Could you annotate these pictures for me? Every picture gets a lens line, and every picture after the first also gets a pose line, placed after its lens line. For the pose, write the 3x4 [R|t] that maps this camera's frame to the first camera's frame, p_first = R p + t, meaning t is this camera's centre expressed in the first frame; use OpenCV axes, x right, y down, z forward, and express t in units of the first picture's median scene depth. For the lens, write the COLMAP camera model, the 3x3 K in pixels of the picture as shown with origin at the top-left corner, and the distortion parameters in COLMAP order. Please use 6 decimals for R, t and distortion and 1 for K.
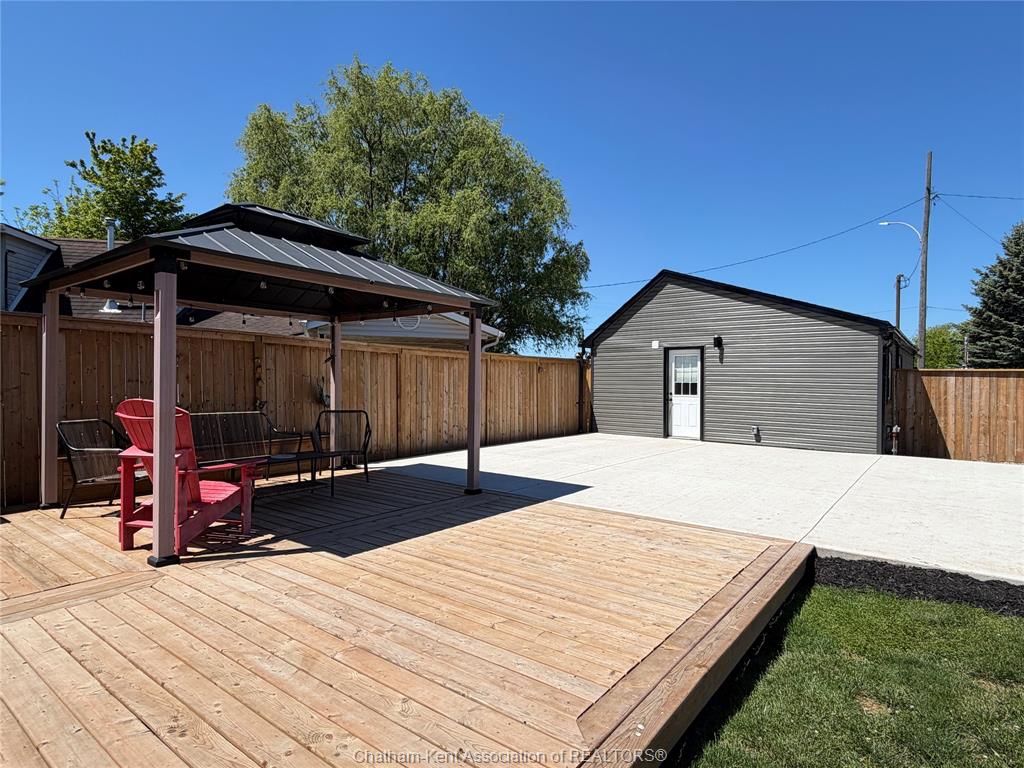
lens RADIAL K [[572.2, 0, 510.0], [0, 572.2, 384.0], [0, 0, 1]] dist [-0.001542, 0.000884]
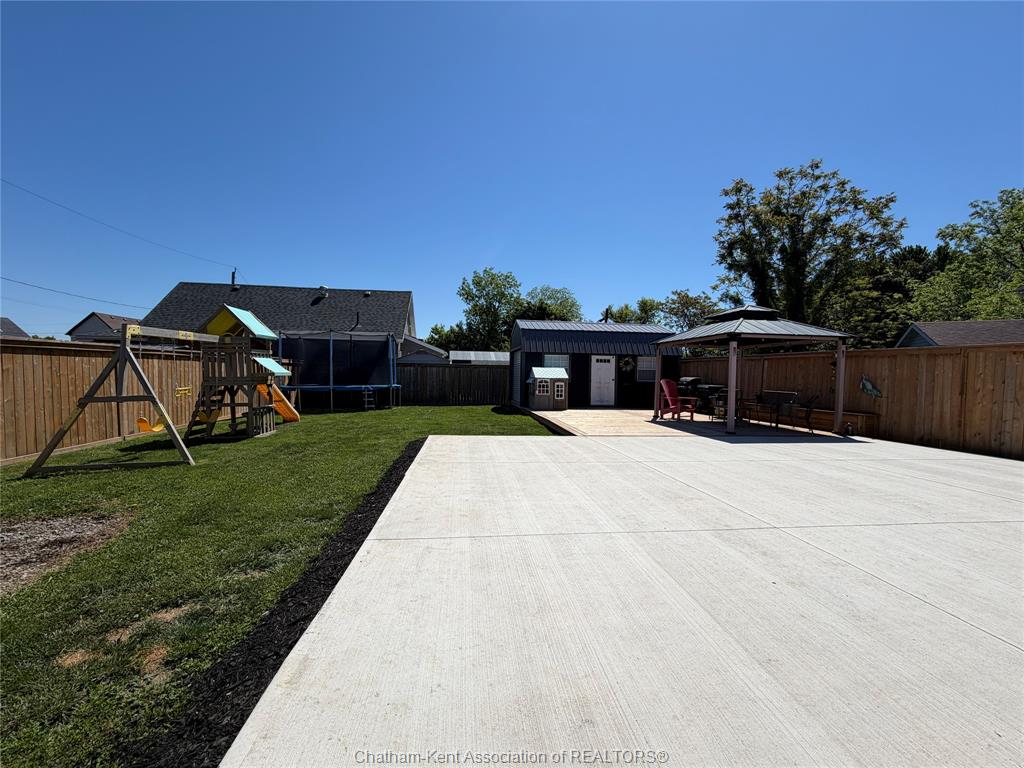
lens RADIAL K [[408.0, 0, 508.2], [0, 408.0, 381.2], [0, 0, 1]] dist [-0.002321, 0.000751]
pose [[-0.710278, -0.010526, -0.703842, 0.912946], [-0.028048, 0.999517, 0.013356, 0.012059], [0.703362, 0.029228, -0.710231, 0.928880]]
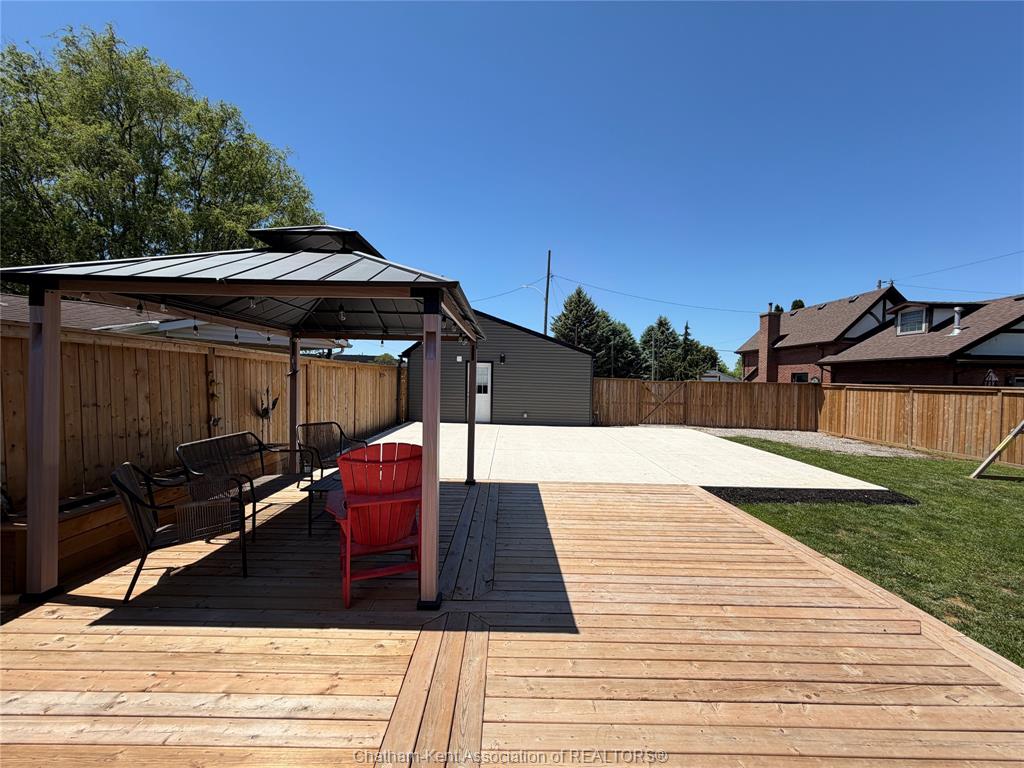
lens RADIAL K [[408.0, 0, 515.1], [0, 408.0, 389.0], [0, 0, 1]] dist [-0.002321, 0.000751]
pose [[0.785154, -0.008791, 0.619238, -0.361664], [-0.014589, 0.999359, 0.032685, -0.036220], [-0.619129, -0.034697, 0.784523, 0.139012]]
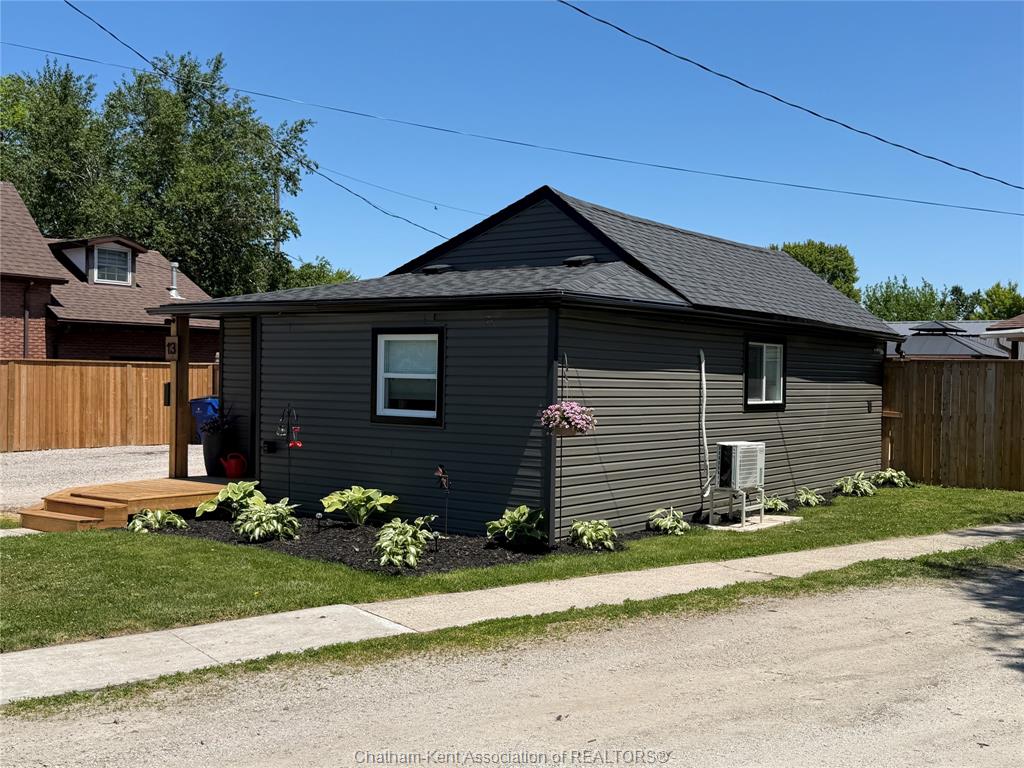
lens RADIAL K [[1085.2, 0, 518.7], [0, 1085.2, 385.3], [0, 0, 1]] dist [0.162871, 0.000000]
pose [[-0.999300, -0.026480, -0.026439, 0.826343], [-0.026838, 0.999552, 0.013258, -0.019482], [0.026076, 0.013959, -0.999563, 3.439641]]
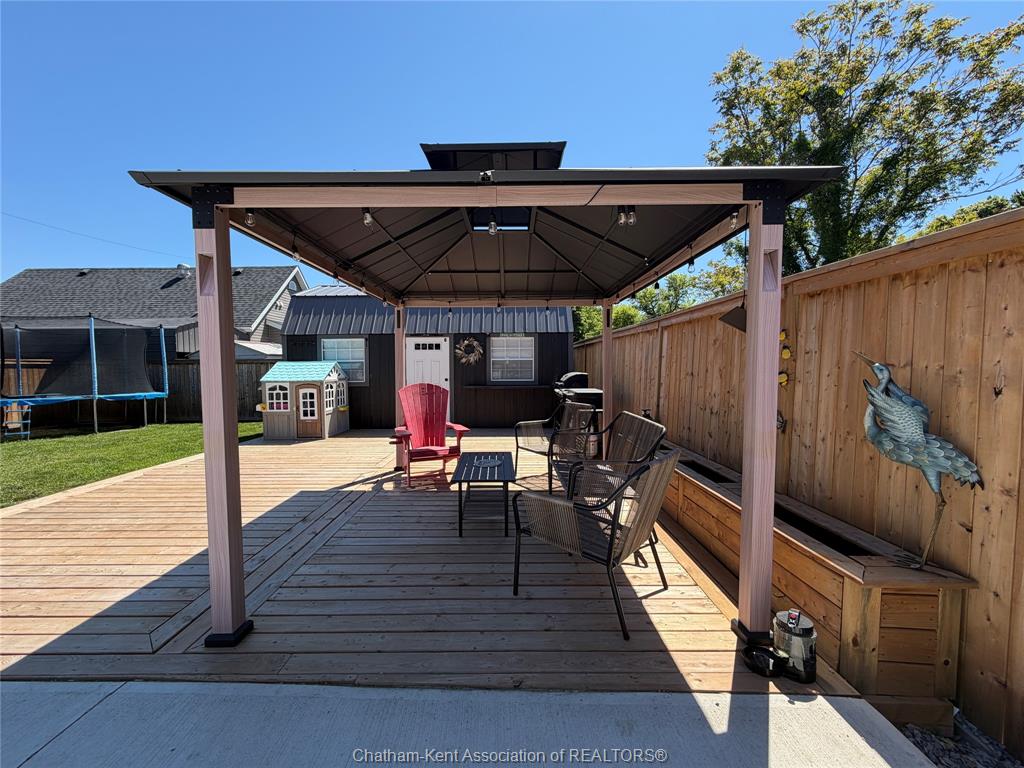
lens RADIAL K [[408.0, 0, 511.2], [0, 408.0, 382.8], [0, 0, 1]] dist [-0.002321, 0.000751]
pose [[-0.797523, 0.020471, -0.602942, -0.034155], [-0.003291, 0.999262, 0.038281, -0.010482], [0.603280, 0.032514, -0.796866, 0.887460]]
